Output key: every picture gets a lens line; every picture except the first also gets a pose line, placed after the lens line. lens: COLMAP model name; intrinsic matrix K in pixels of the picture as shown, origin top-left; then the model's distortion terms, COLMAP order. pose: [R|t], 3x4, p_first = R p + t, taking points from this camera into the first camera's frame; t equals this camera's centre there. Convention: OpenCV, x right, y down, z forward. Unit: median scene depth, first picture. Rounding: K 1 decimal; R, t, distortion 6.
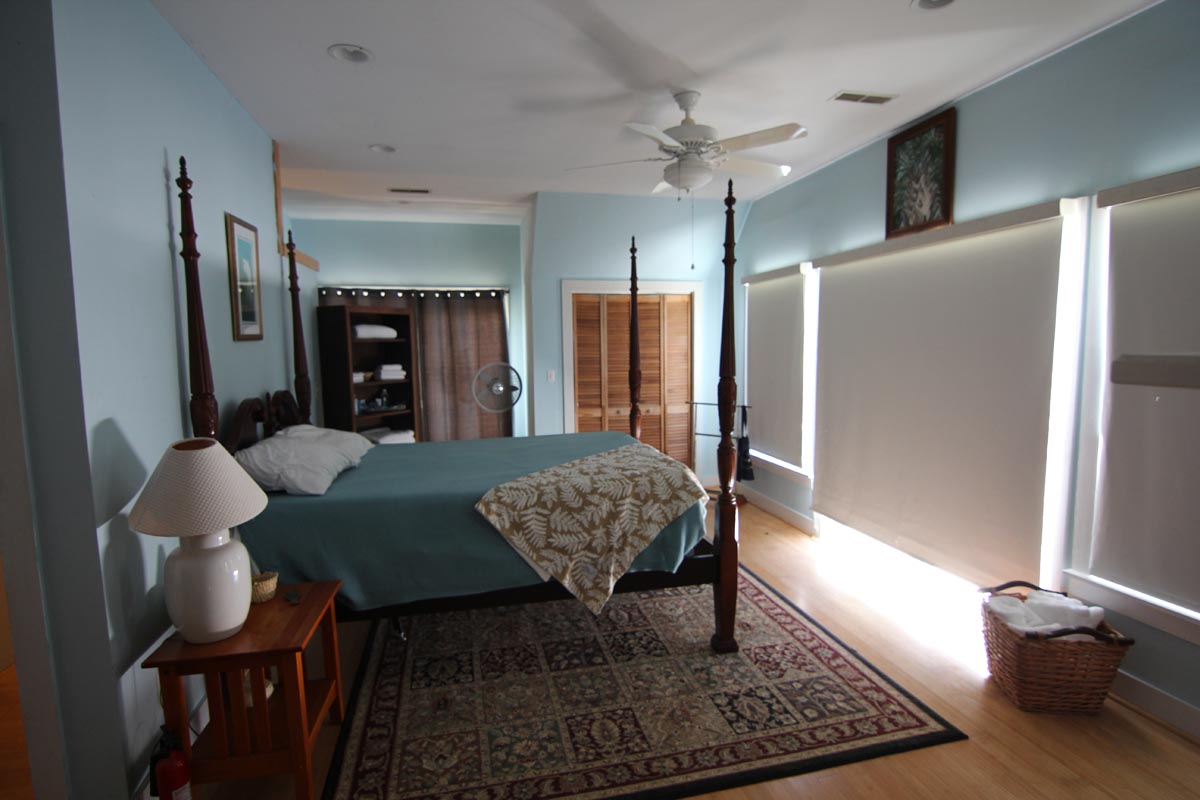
lens RADIAL K [[608.0, 0, 604.1], [0, 608.0, 401.7], [0, 0, 1]] dist [-0.008395, -0.008245]
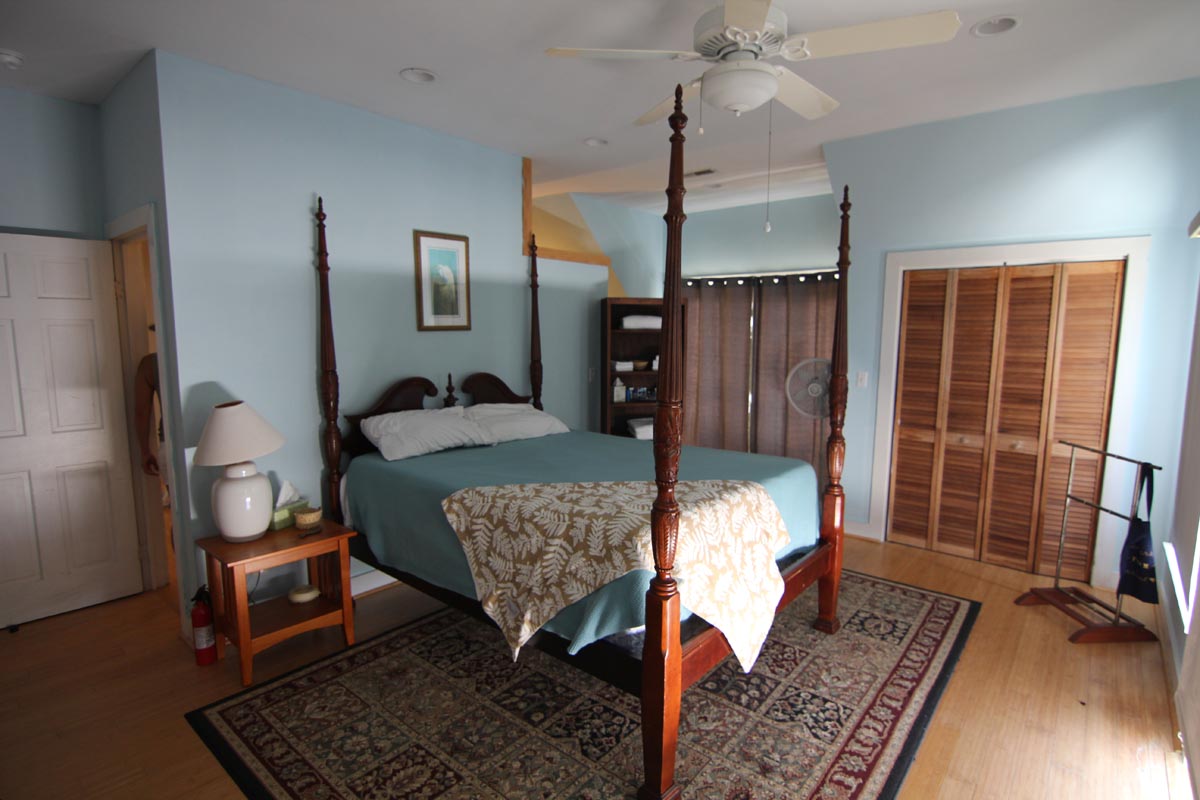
lens RADIAL K [[608.0, 0, 602.1], [0, 608.0, 402.9], [0, 0, 1]] dist [-0.008395, -0.008245]
pose [[0.599909, 0.109303, -0.792567, 0.678343], [-0.089294, 0.993582, 0.069437, -0.076806], [0.795070, 0.029116, 0.605819, 0.559457]]
